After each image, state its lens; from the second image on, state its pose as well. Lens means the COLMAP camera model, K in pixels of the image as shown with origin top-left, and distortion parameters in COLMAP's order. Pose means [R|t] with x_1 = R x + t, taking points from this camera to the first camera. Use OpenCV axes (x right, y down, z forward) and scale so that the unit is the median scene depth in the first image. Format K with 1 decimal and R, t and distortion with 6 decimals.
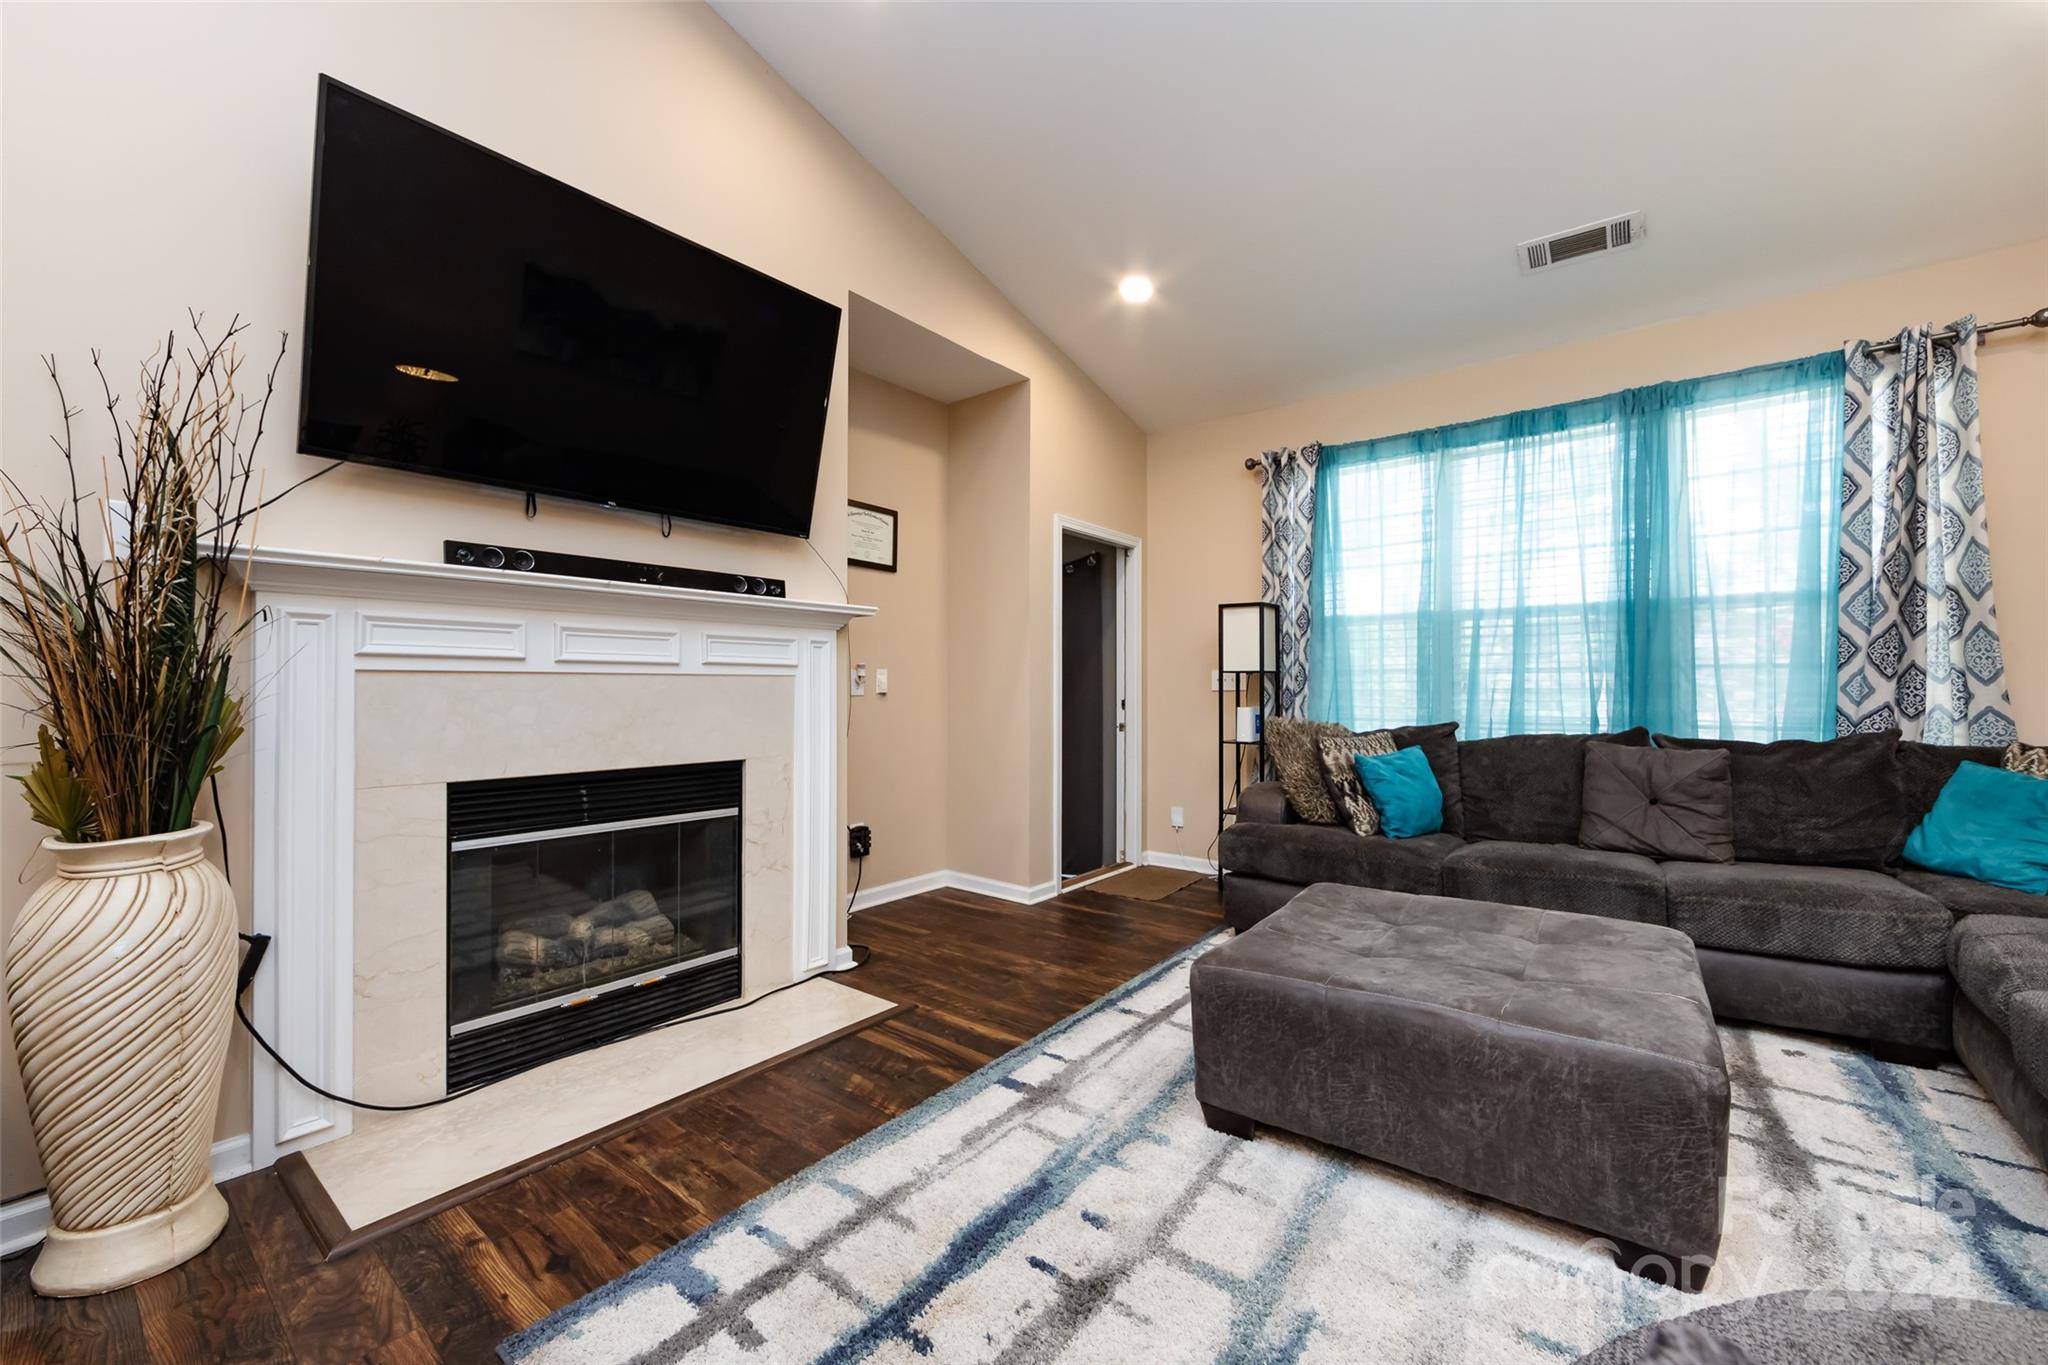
lens RADIAL K [[799.6, 0, 1029.0], [0, 799.6, 680.0], [0, 0, 1]] dist [-0.002009, -0.000058]
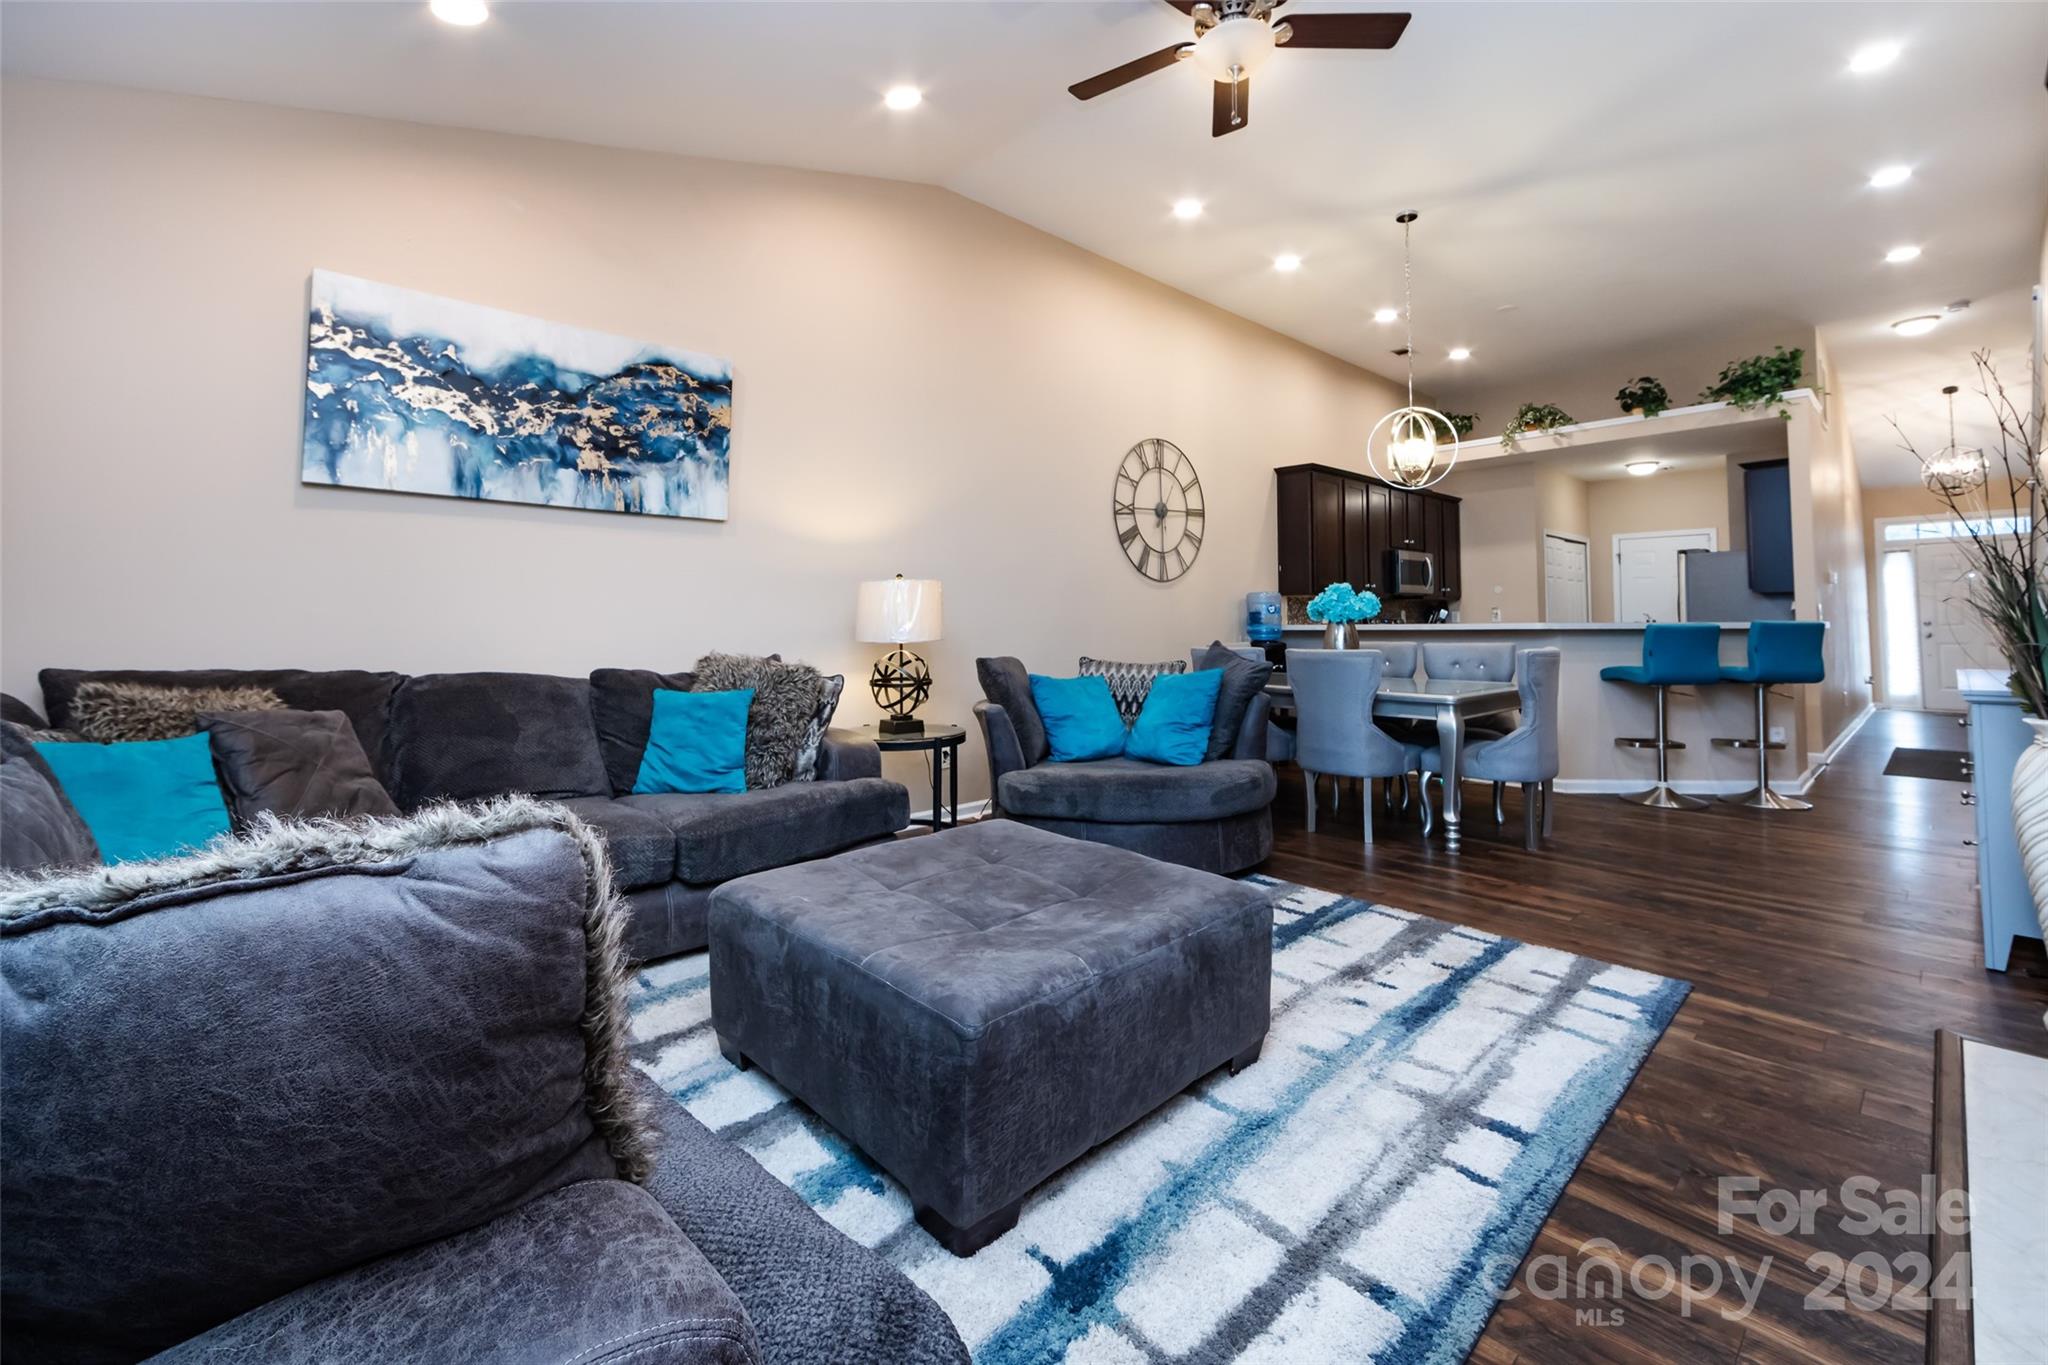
lens RADIAL K [[840.9, 0, 1022.9], [0, 840.9, 585.8], [0, 0, 1]] dist [-0.002042, -0.000478]
pose [[-0.985117, 0.013608, 0.171348, 0.230363], [0.004197, 0.998468, -0.055165, 0.017782], [-0.171837, -0.053624, -0.983665, 1.503290]]
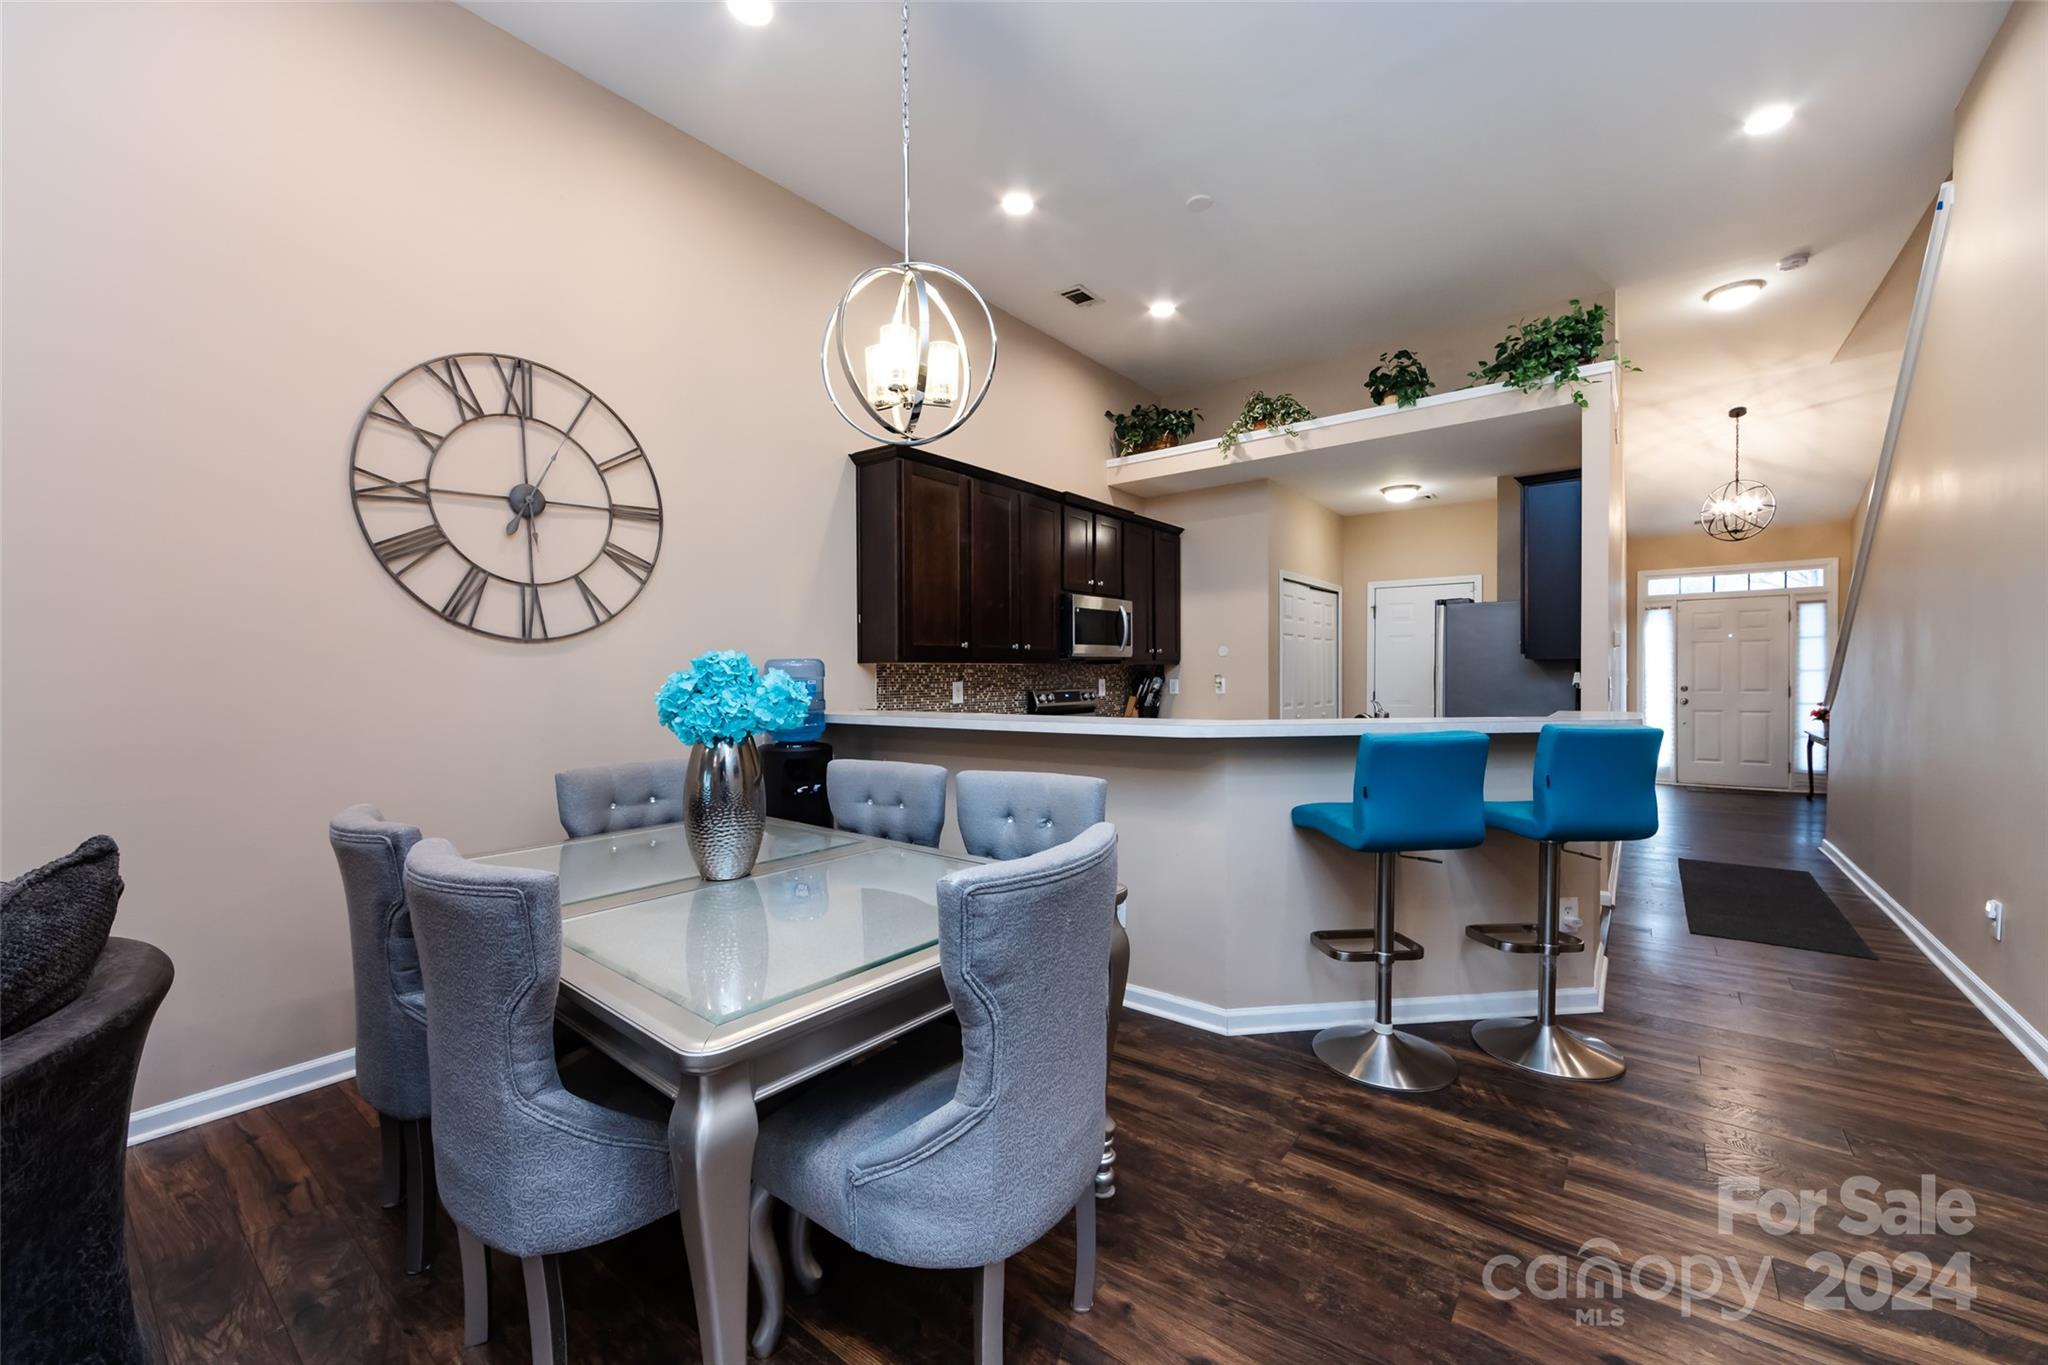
lens RADIAL K [[799.6, 0, 1029.0], [0, 799.6, 680.0], [0, 0, 1]] dist [-0.002009, -0.000058]
pose [[-0.999940, 0.007795, -0.007641, -0.398339], [0.007795, 0.999970, -0.000020, -0.053658], [0.007641, -0.000080, -0.999971, 0.385555]]
